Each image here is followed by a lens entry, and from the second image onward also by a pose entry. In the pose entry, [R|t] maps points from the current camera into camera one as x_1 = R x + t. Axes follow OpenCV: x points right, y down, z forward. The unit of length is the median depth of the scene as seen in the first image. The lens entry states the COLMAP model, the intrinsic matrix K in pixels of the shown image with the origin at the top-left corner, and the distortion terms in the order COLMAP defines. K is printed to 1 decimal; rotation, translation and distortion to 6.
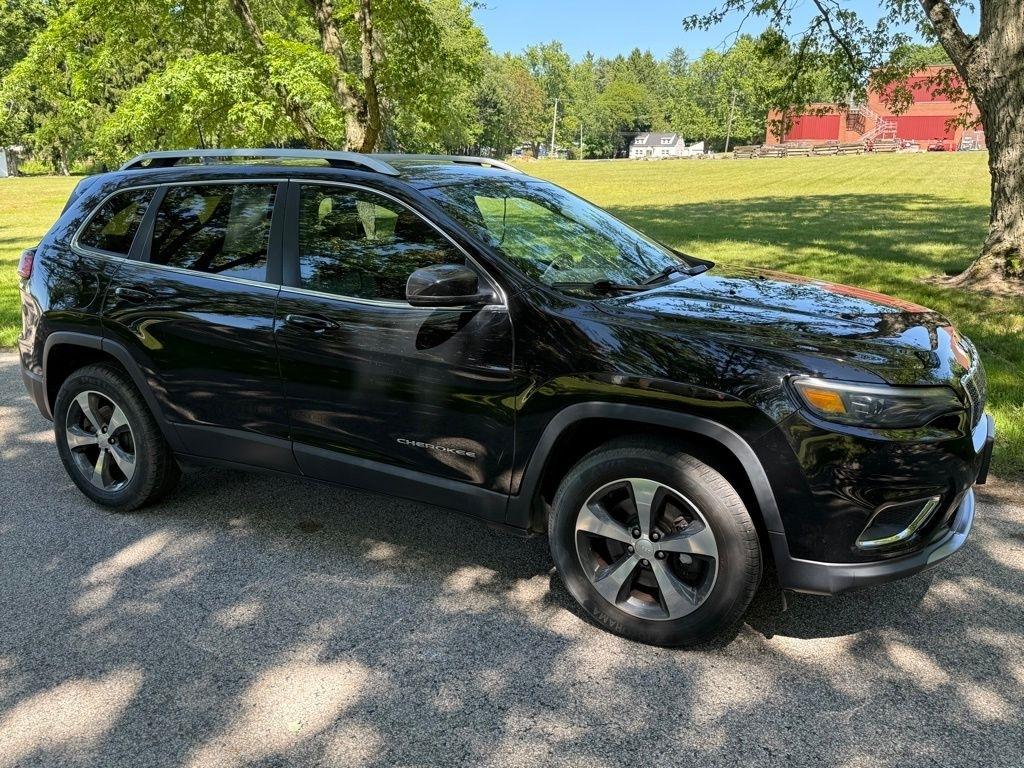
lens RADIAL K [[863.8, 0, 508.1], [0, 863.8, 380.3], [0, 0, 1]] dist [0.108194, -0.183544]
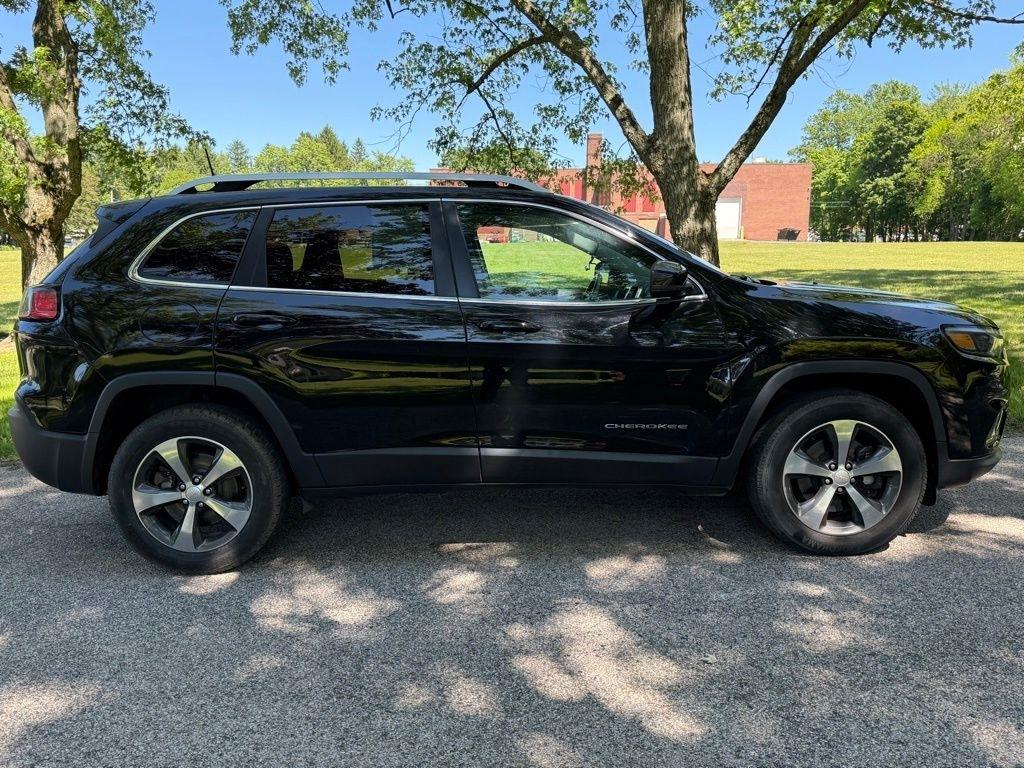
lens RADIAL K [[857.4, 0, 525.6], [0, 857.4, 380.3], [0, 0, 1]] dist [0.130616, -0.180544]
pose [[0.873886, -0.077963, 0.479839, -0.602726], [0.125902, 0.989675, -0.068494, 0.060274], [-0.469545, 0.120269, 0.874679, 0.071442]]
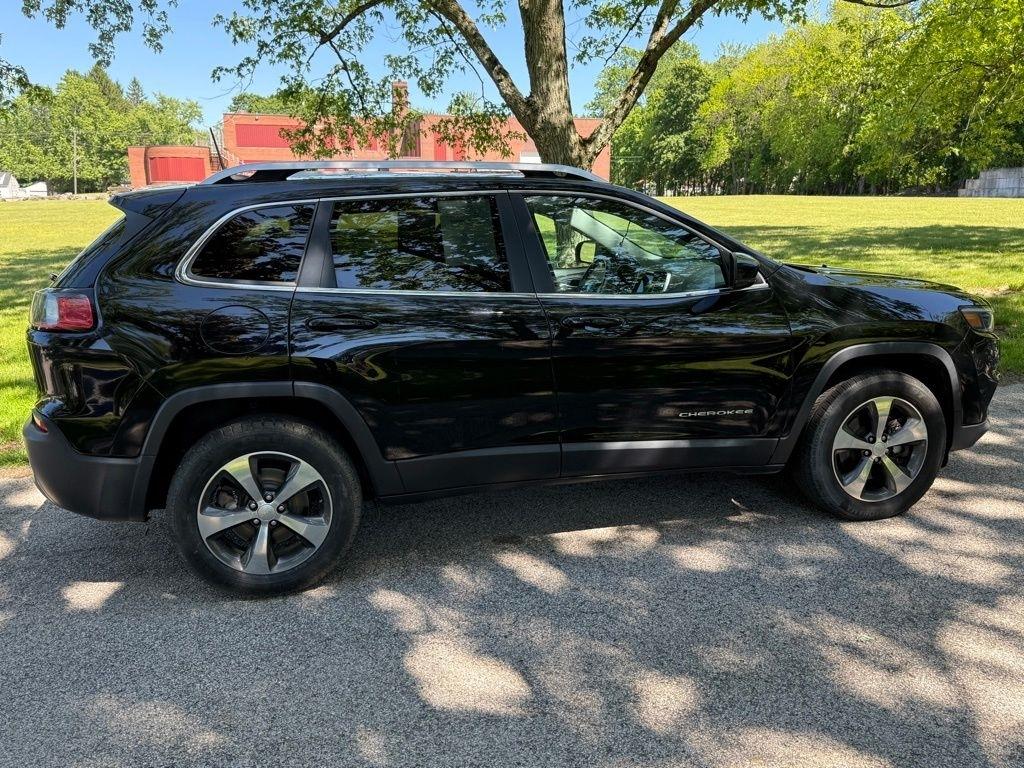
lens RADIAL K [[857.4, 0, 525.6], [0, 857.4, 380.3], [0, 0, 1]] dist [0.130616, -0.180544]
pose [[0.742260, -0.143802, 0.654501, -0.824724], [0.174171, 0.984536, 0.018790, -0.026151], [-0.647082, 0.100048, 0.755828, 0.225156]]
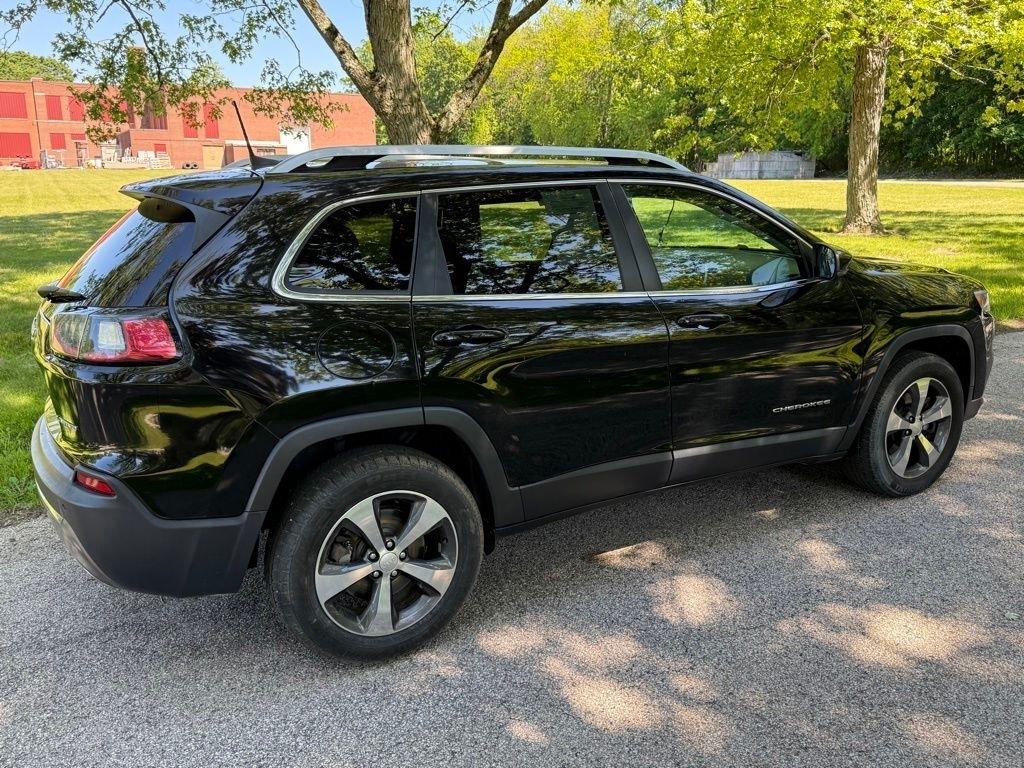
lens RADIAL K [[857.4, 0, 525.6], [0, 857.4, 380.3], [0, 0, 1]] dist [0.130616, -0.180544]
pose [[0.514339, -0.201027, 0.833693, -0.983299], [0.216712, 0.971054, 0.100451, -0.120262], [-0.829754, 0.129005, 0.543016, 0.537334]]
